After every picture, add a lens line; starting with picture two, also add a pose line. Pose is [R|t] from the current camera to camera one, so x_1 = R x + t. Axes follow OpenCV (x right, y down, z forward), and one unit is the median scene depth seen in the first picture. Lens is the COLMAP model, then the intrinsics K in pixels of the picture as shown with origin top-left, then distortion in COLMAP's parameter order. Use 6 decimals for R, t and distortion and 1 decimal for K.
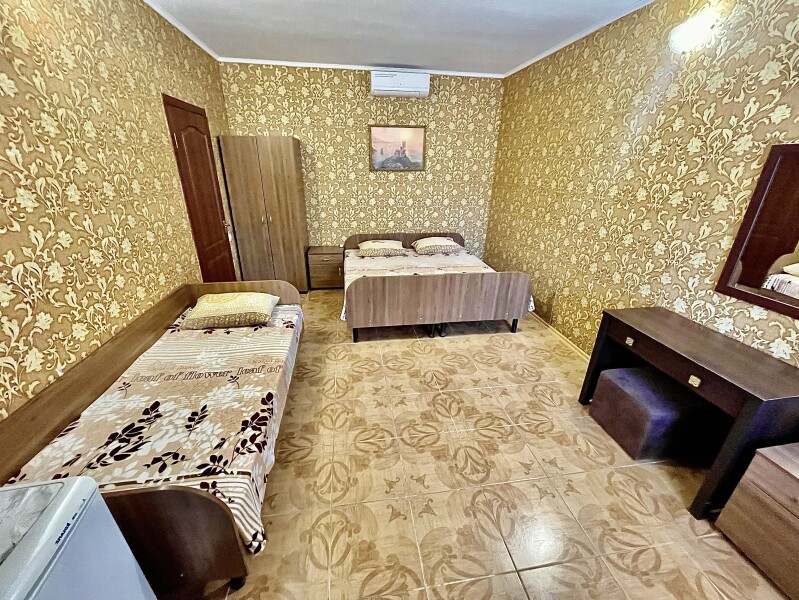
lens RADIAL K [[325.1, 0, 401.9], [0, 325.1, 306.0], [0, 0, 1]] dist [-0.003884, 0.000481]
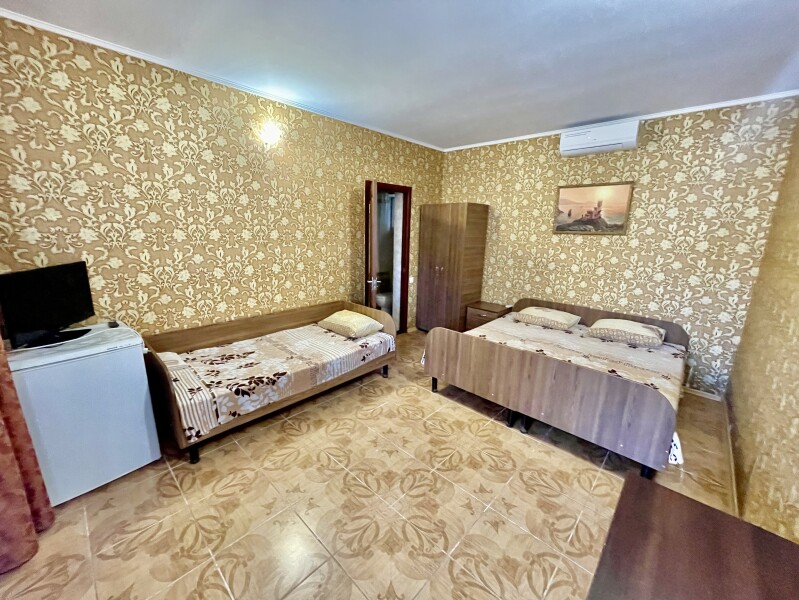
lens RADIAL K [[325.1, 0, 386.8], [0, 325.1, 302.8], [0, 0, 1]] dist [-0.003884, 0.000481]
pose [[0.596123, 0.186632, -0.780901, 0.503205], [-0.335926, 0.941363, -0.031457, -0.066060], [0.729240, 0.281076, 0.623863, 0.203567]]
